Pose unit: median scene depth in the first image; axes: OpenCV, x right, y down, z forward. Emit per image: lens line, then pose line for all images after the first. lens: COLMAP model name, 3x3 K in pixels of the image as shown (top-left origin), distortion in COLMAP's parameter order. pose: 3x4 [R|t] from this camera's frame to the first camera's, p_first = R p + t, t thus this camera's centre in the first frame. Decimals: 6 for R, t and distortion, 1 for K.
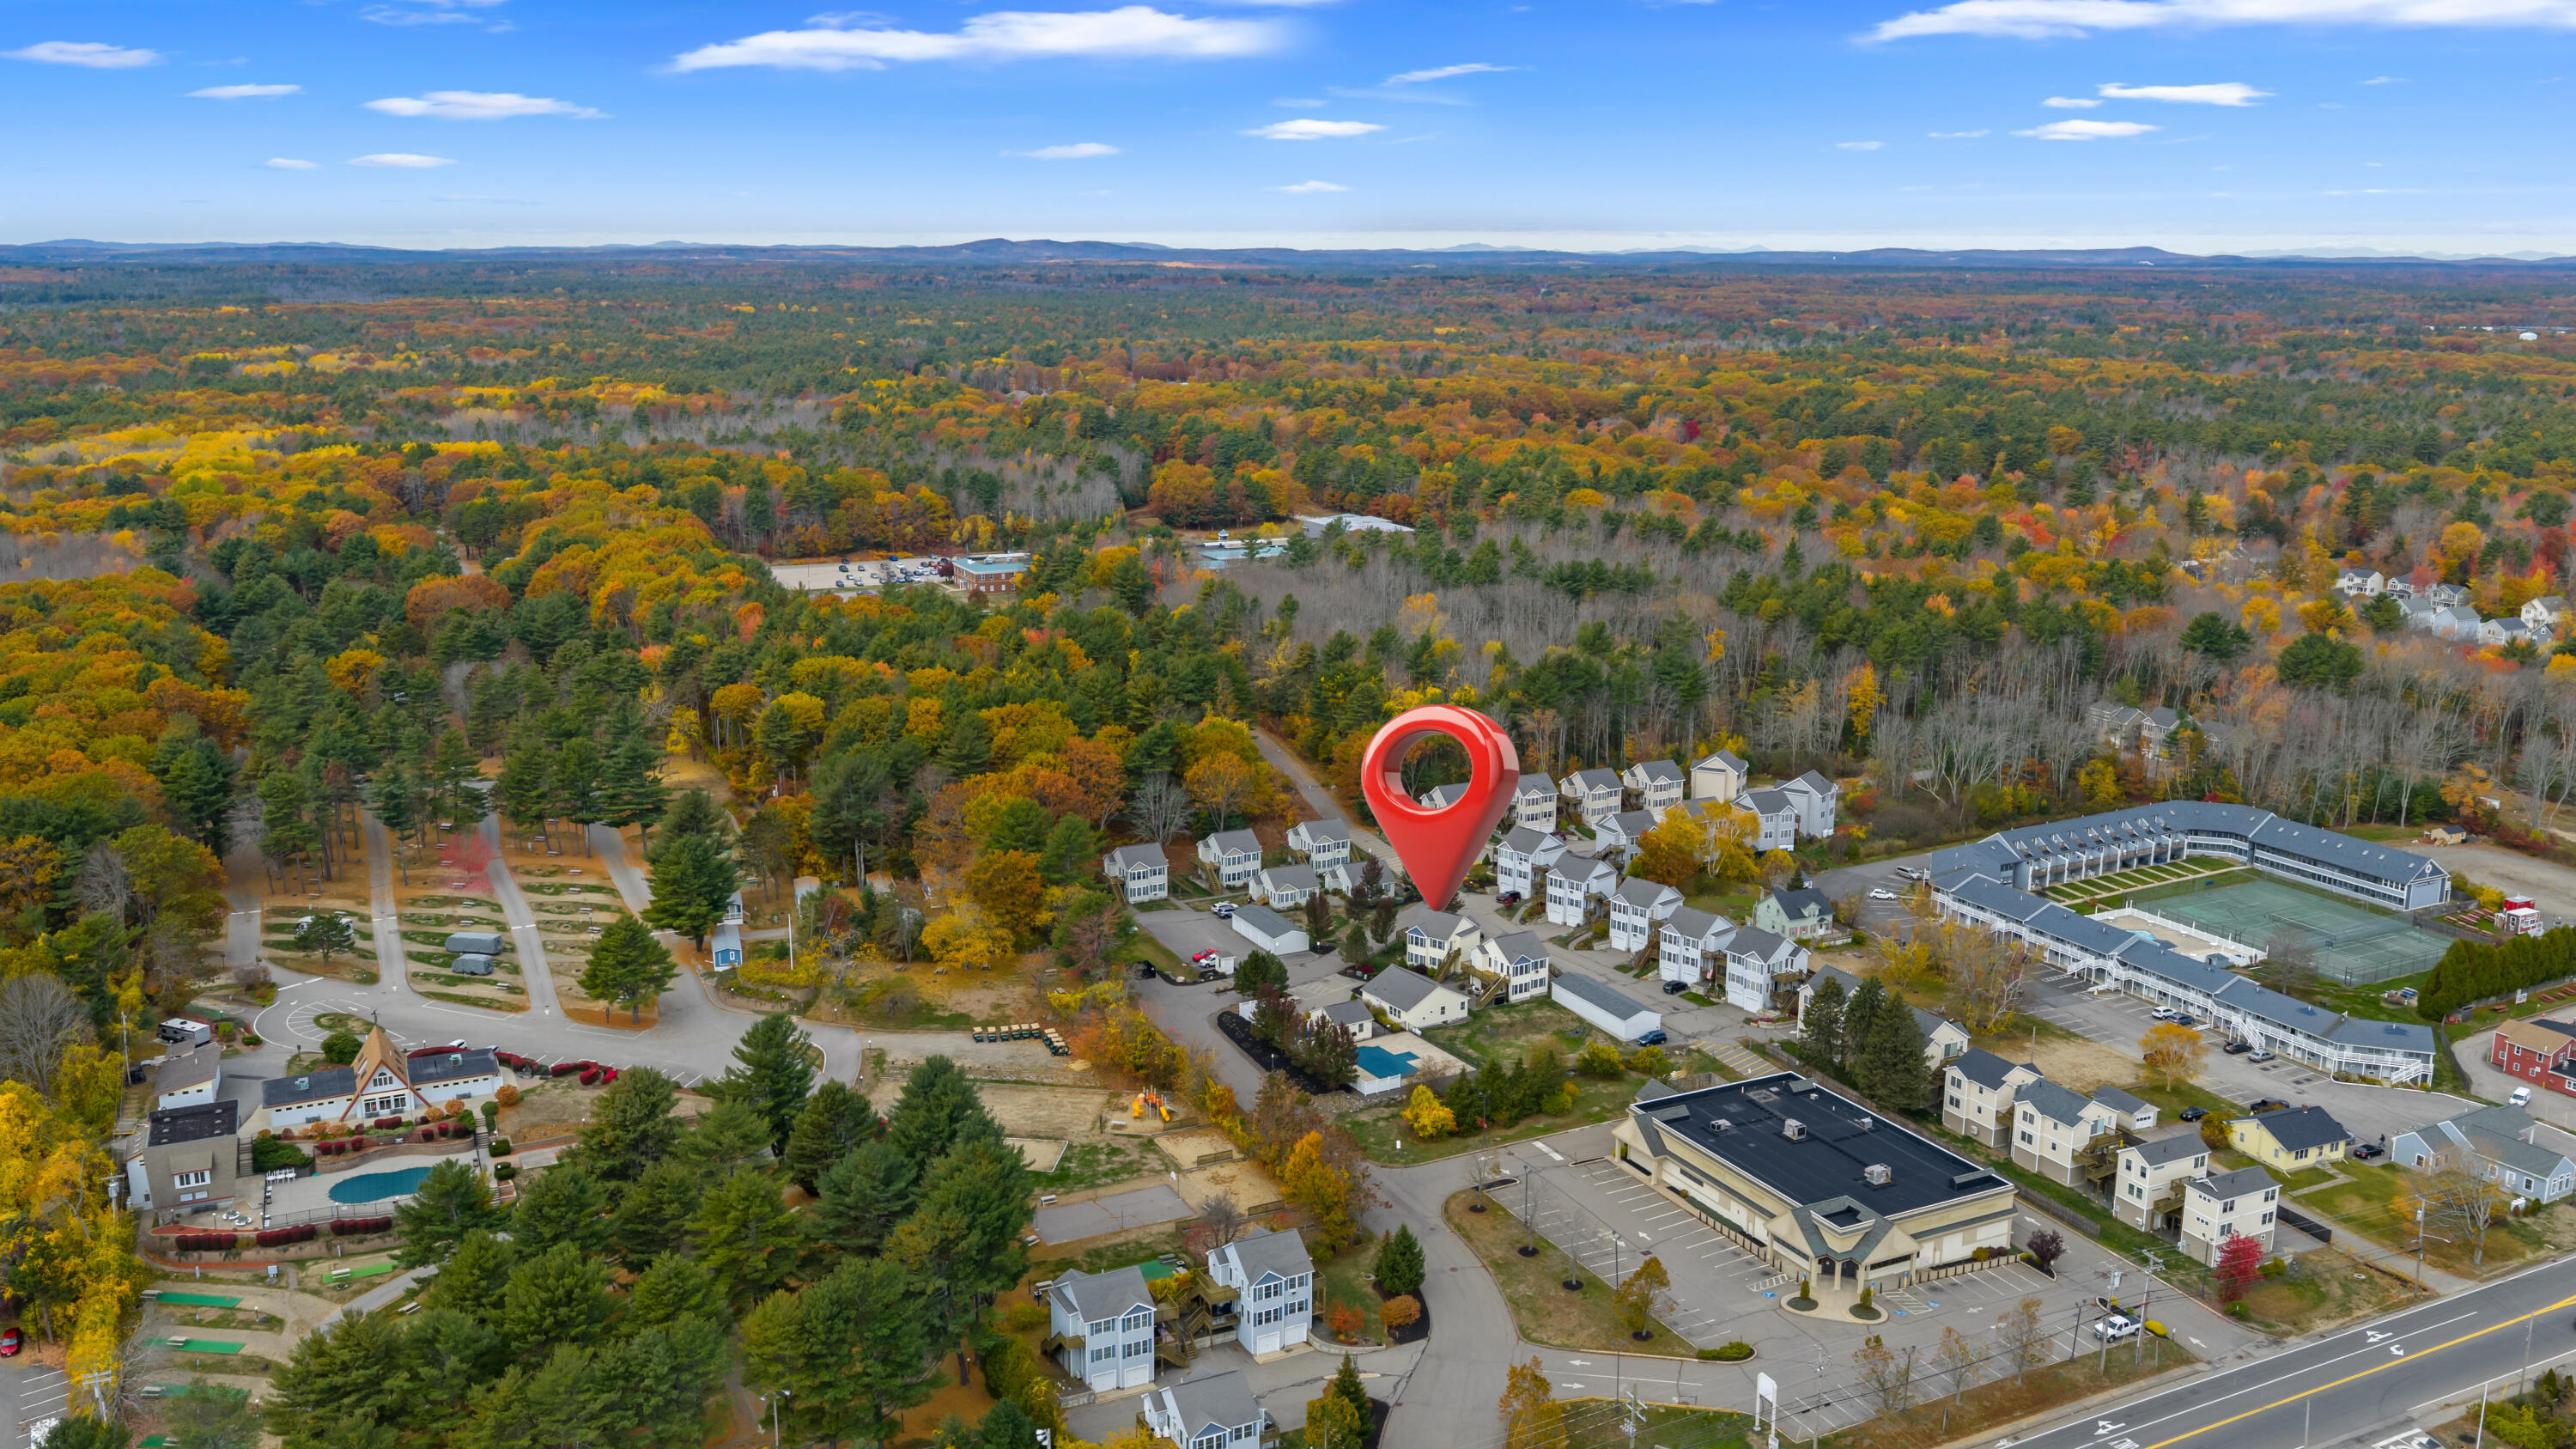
lens RADIAL K [[2127.6, 0, 1300.8], [0, 2127.6, 717.8], [0, 0, 1]] dist [0.040508, -0.090532]
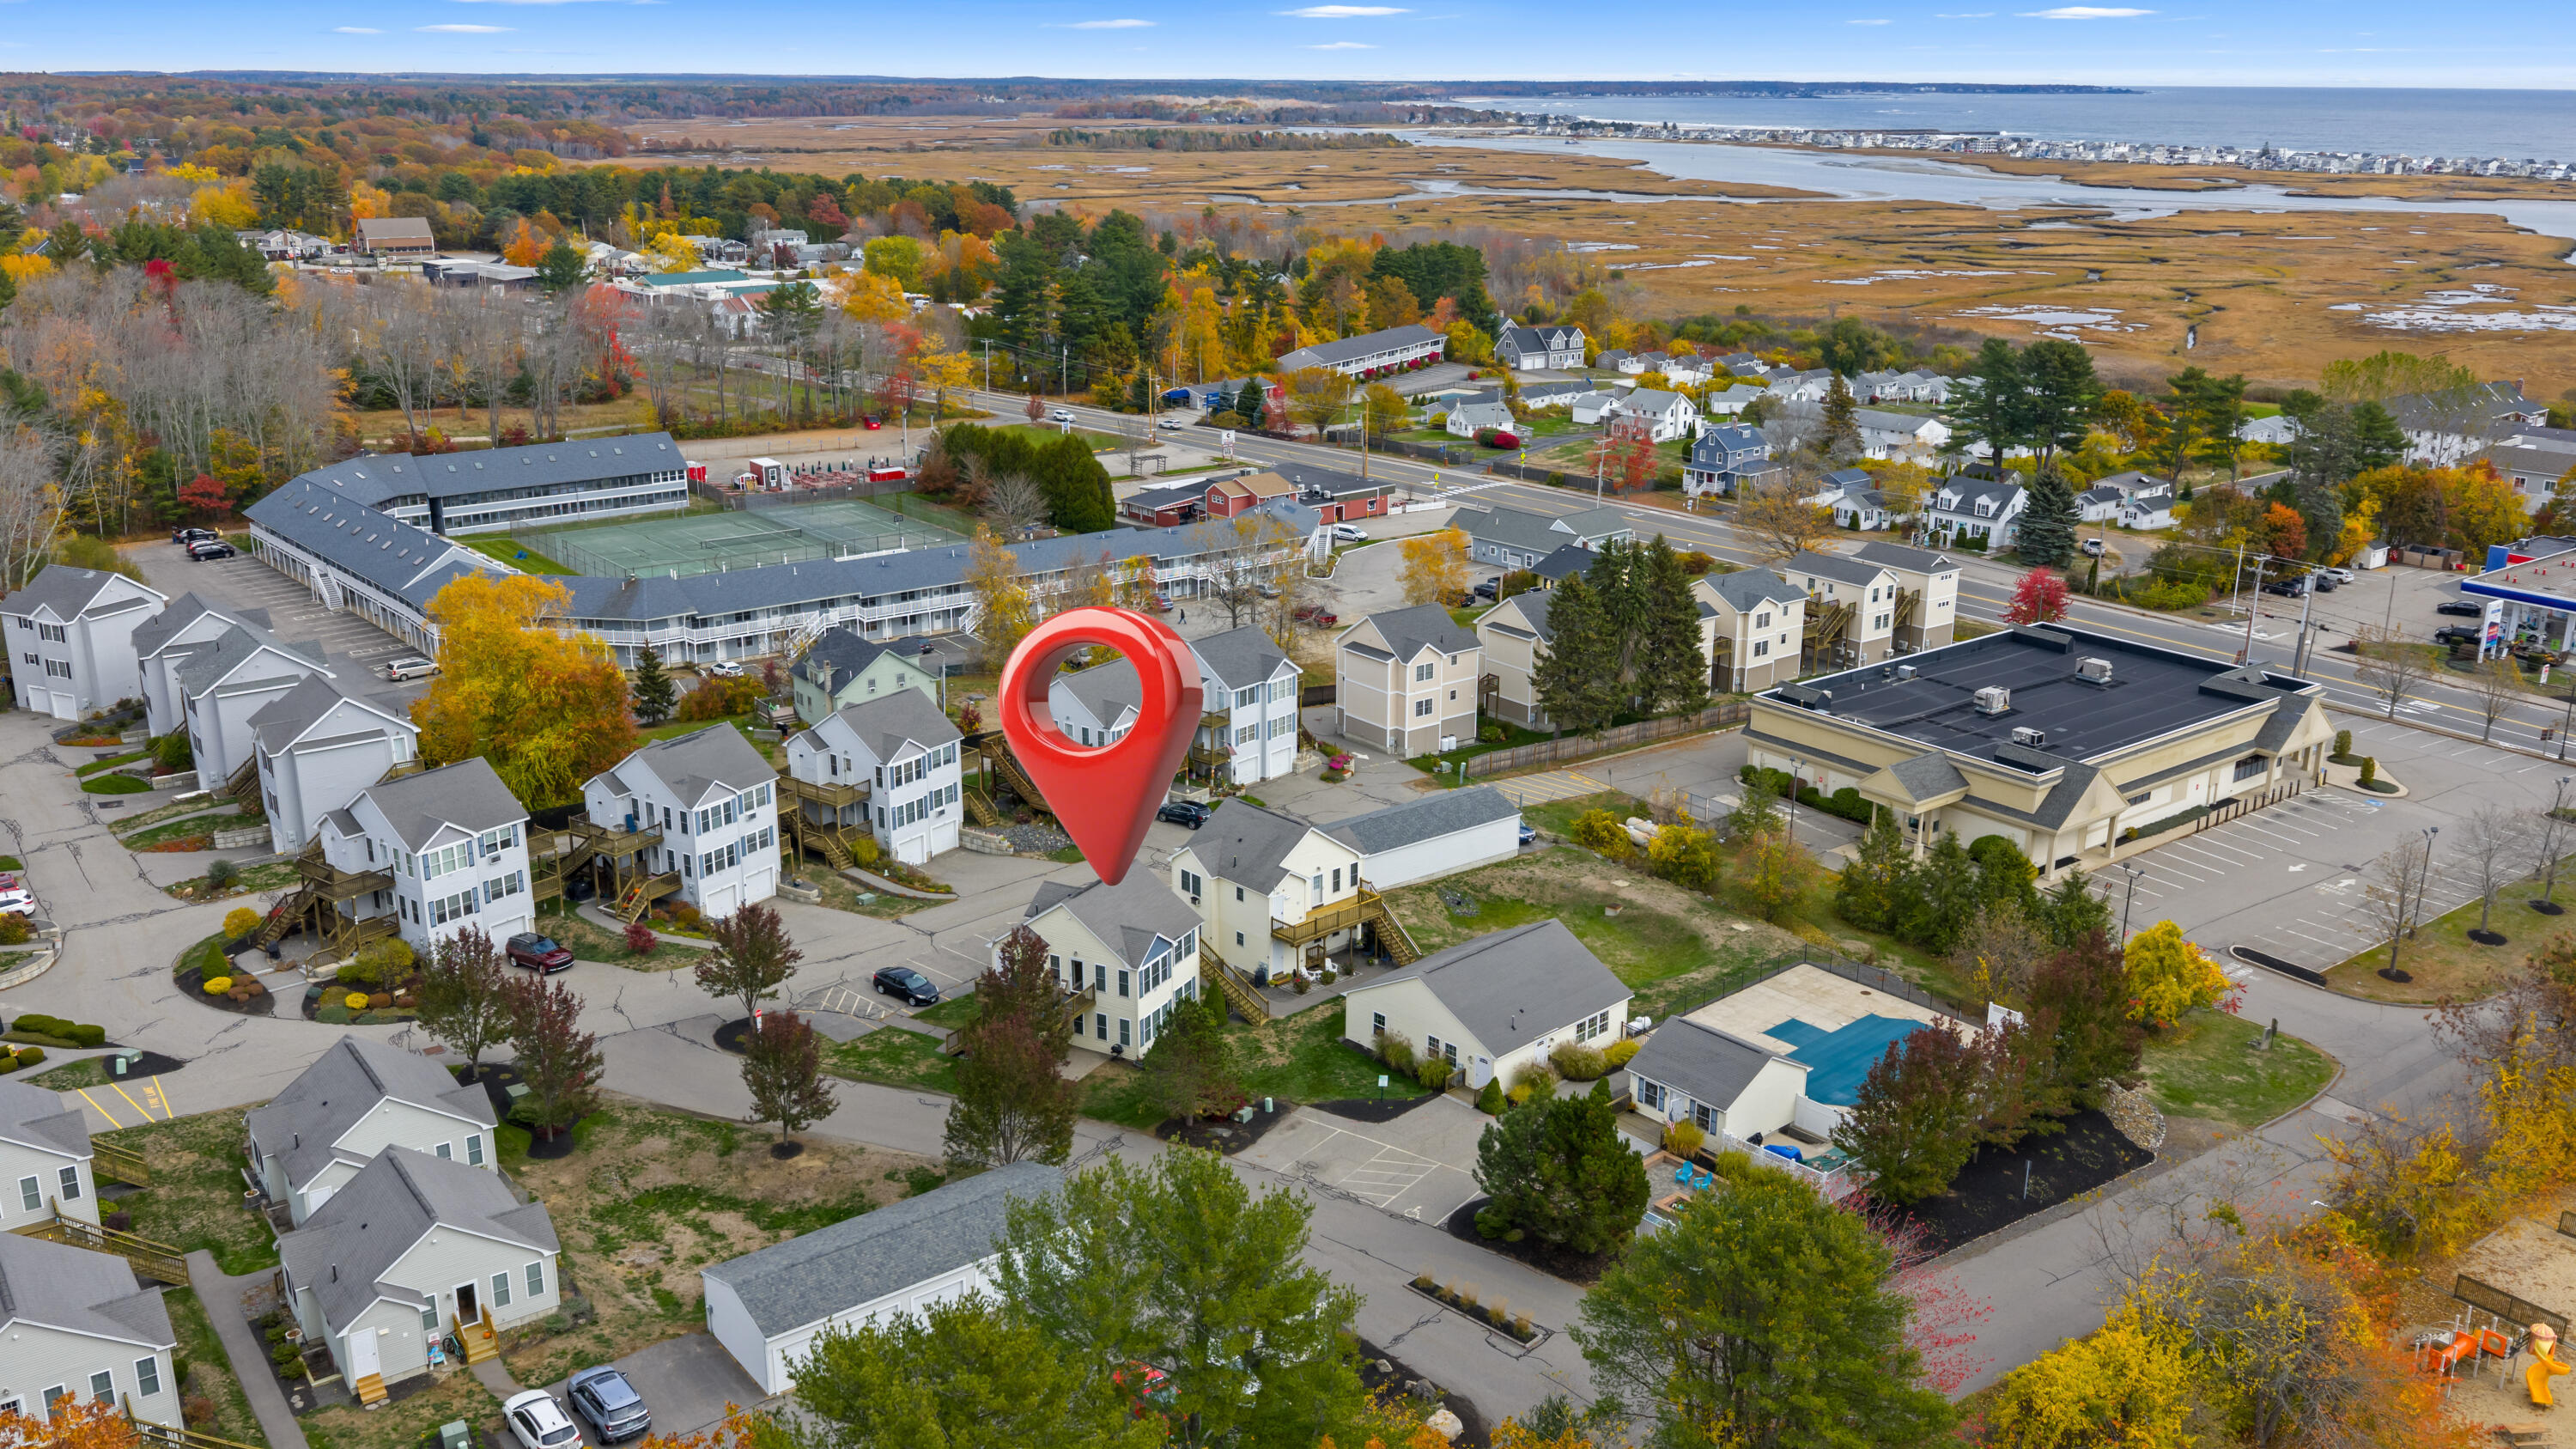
lens RADIAL K [[2127.6, 0, 1300.8], [0, 2127.6, 717.8], [0, 0, 1]] dist [0.040508, -0.090532]
pose [[-0.177310, -0.291743, 0.939919, -0.258852], [0.207775, 0.922428, 0.325509, -0.041895], [-0.961972, 0.253008, -0.102939, 0.971741]]
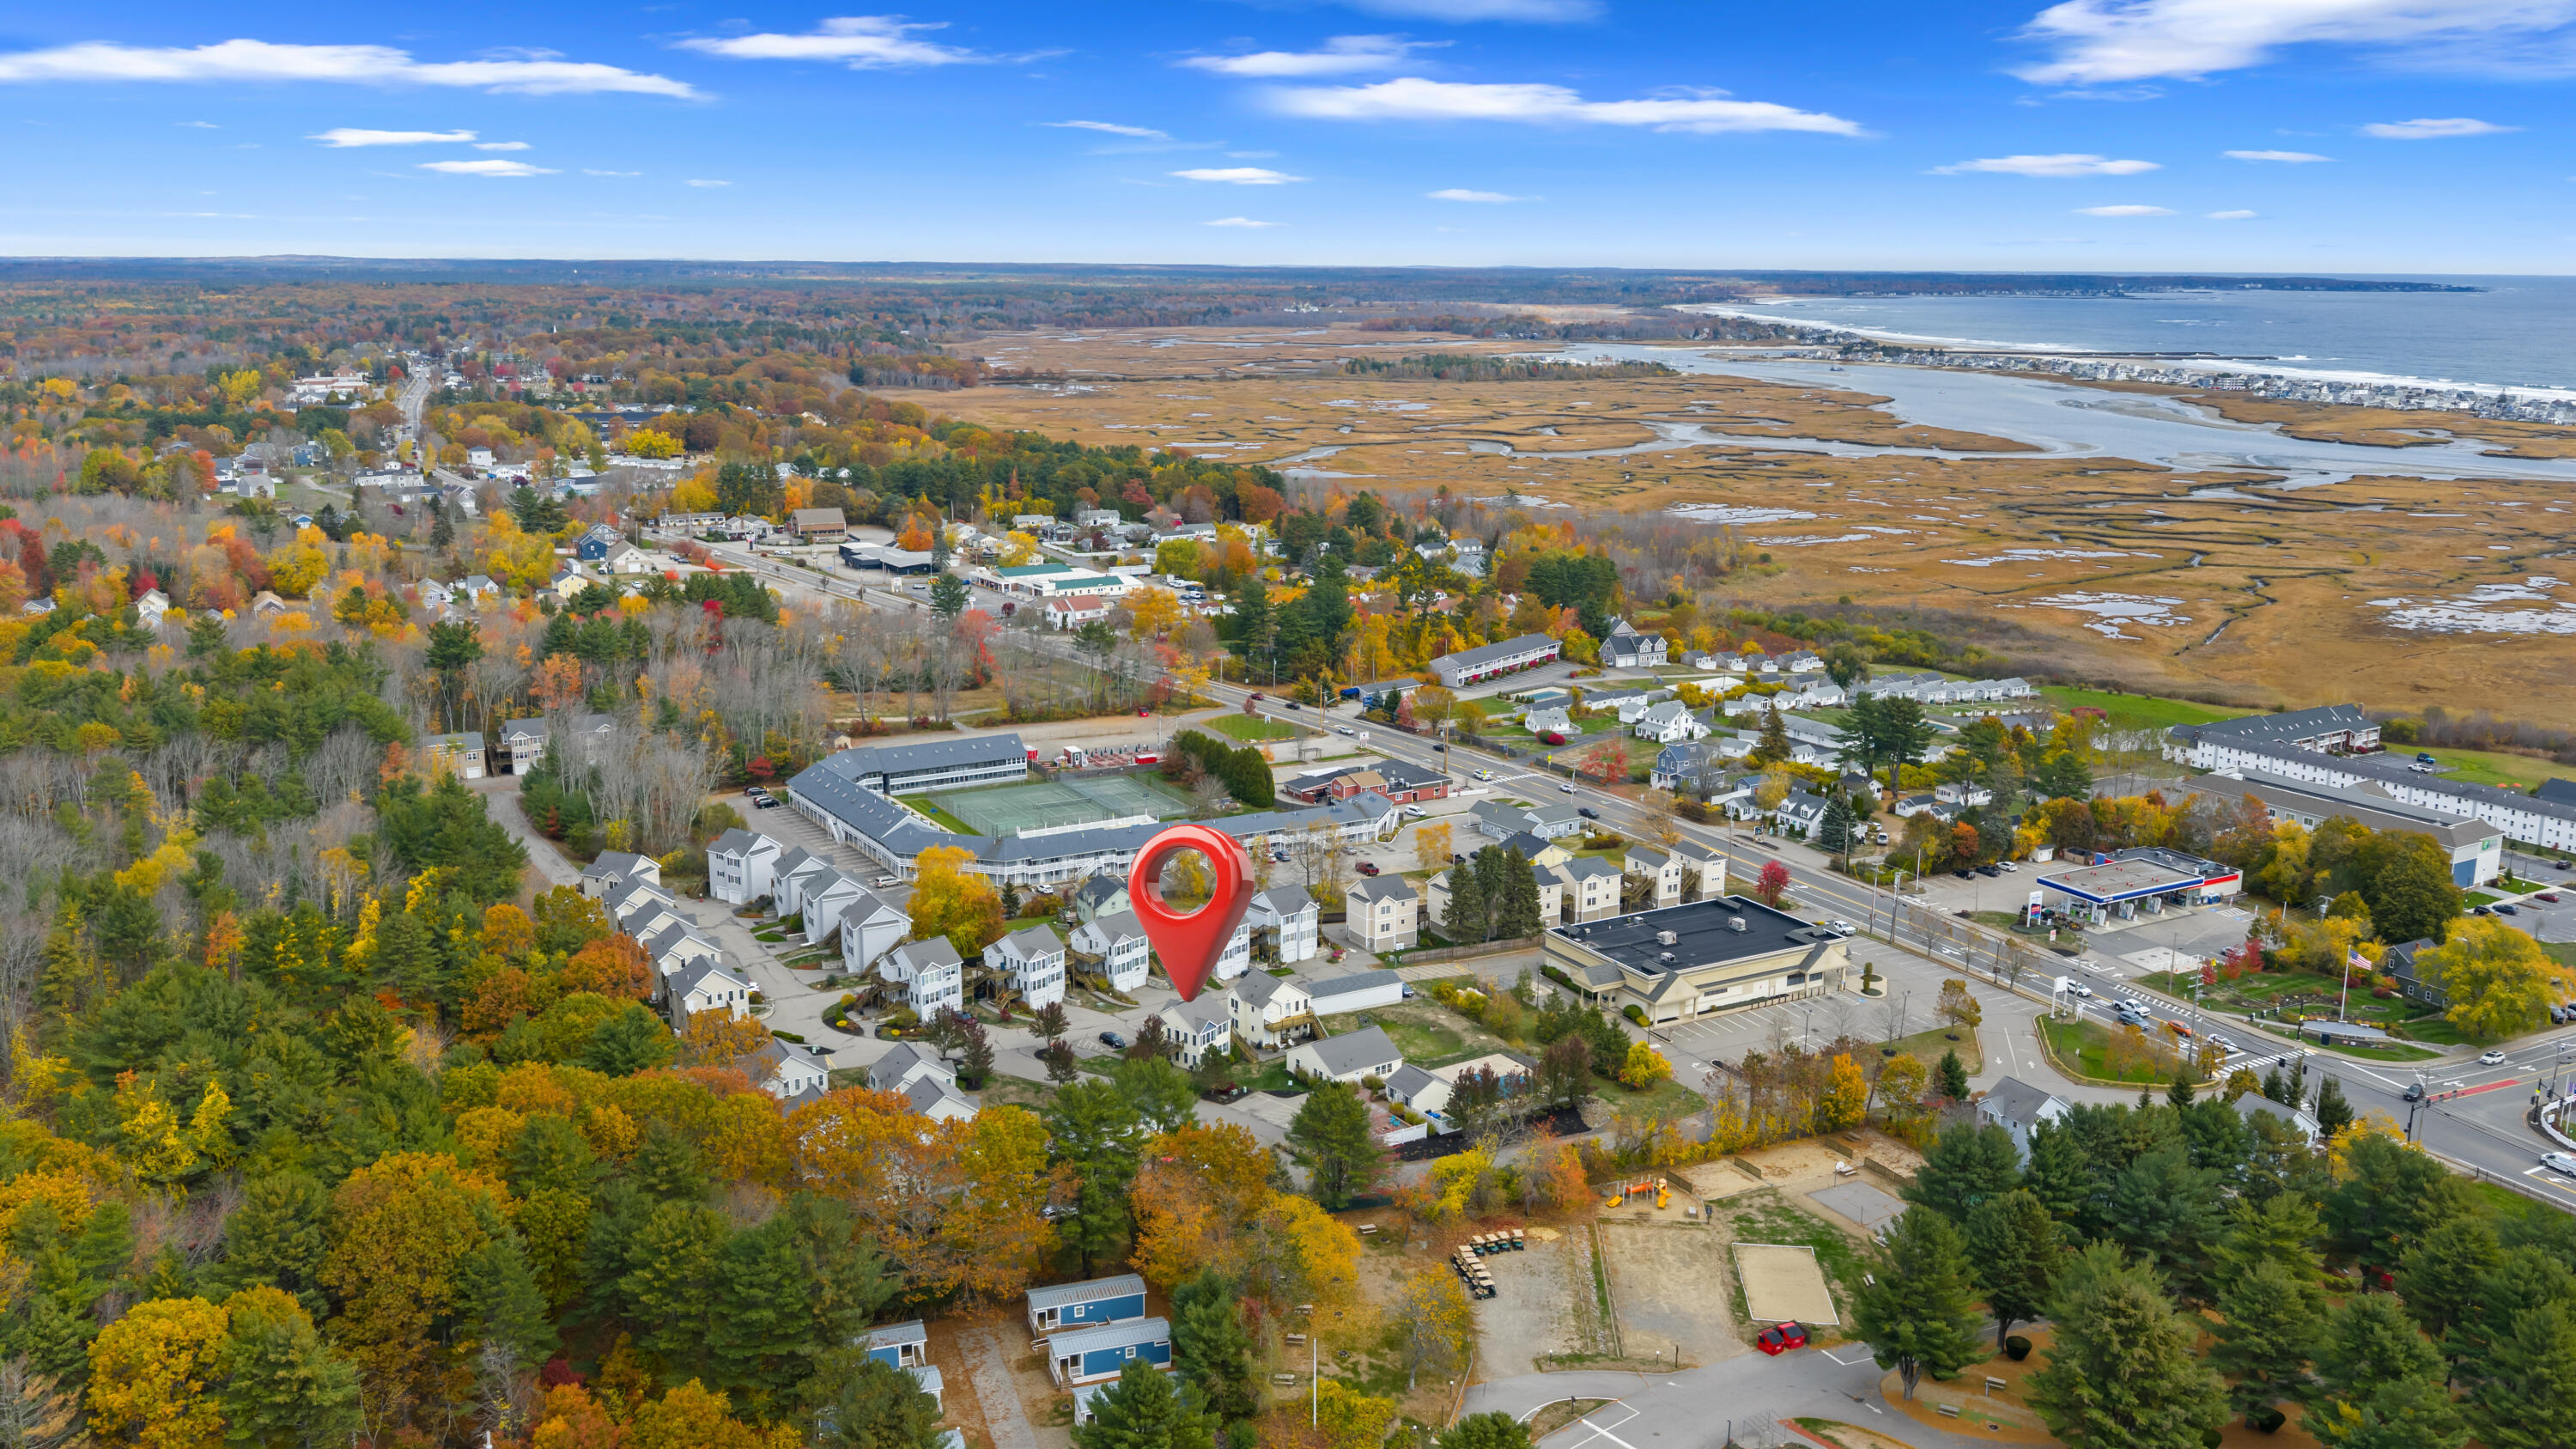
lens RADIAL K [[2127.6, 0, 1300.8], [0, 2127.6, 717.8], [0, 0, 1]] dist [0.040508, -0.090532]
pose [[-0.033010, -0.218890, 0.975191, -0.744218], [0.210317, 0.952354, 0.220883, -0.197875], [-0.977076, 0.212391, 0.014599, 0.894241]]
